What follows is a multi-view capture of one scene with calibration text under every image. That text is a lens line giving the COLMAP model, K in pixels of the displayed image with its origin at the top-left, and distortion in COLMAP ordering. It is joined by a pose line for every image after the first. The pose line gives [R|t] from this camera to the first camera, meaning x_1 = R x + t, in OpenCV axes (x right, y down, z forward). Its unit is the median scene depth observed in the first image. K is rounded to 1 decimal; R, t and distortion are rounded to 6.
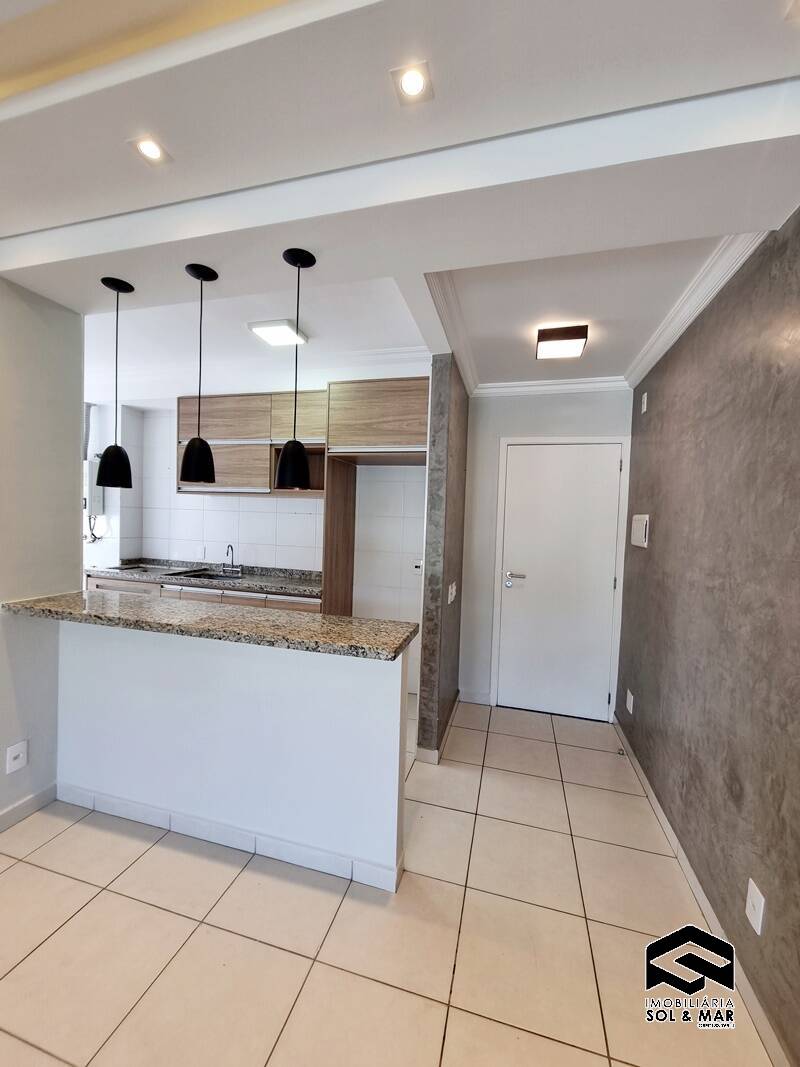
lens RADIAL K [[433.5, 0, 396.1], [0, 433.5, 535.5], [0, 0, 1]] dist [0.002602, -0.000574]
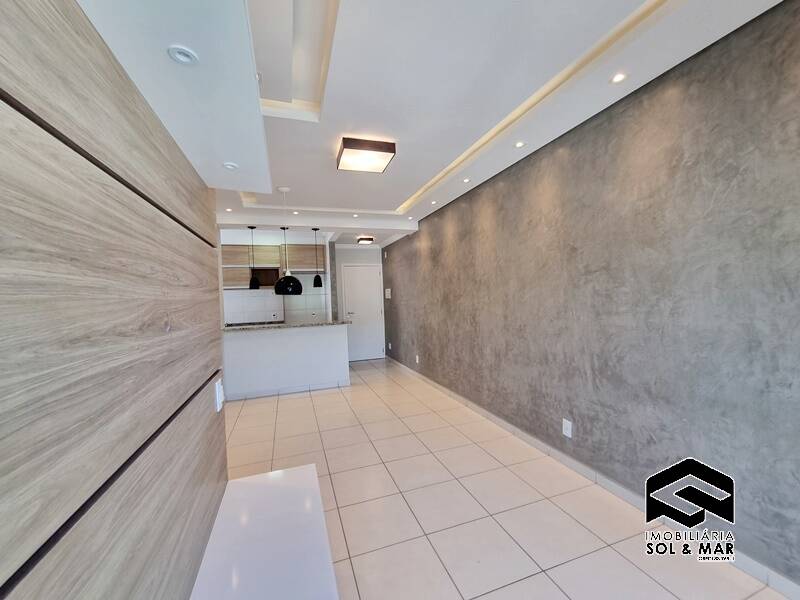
lens RADIAL K [[329.4, 0, 400.4], [0, 329.4, 302.2], [0, 0, 1]] dist [0.002612, -0.000874]
pose [[0.819889, -0.073659, 0.567764, -0.636795], [0.085491, 0.996322, 0.005803, 0.037329], [-0.566103, 0.043781, 0.823171, -0.898777]]
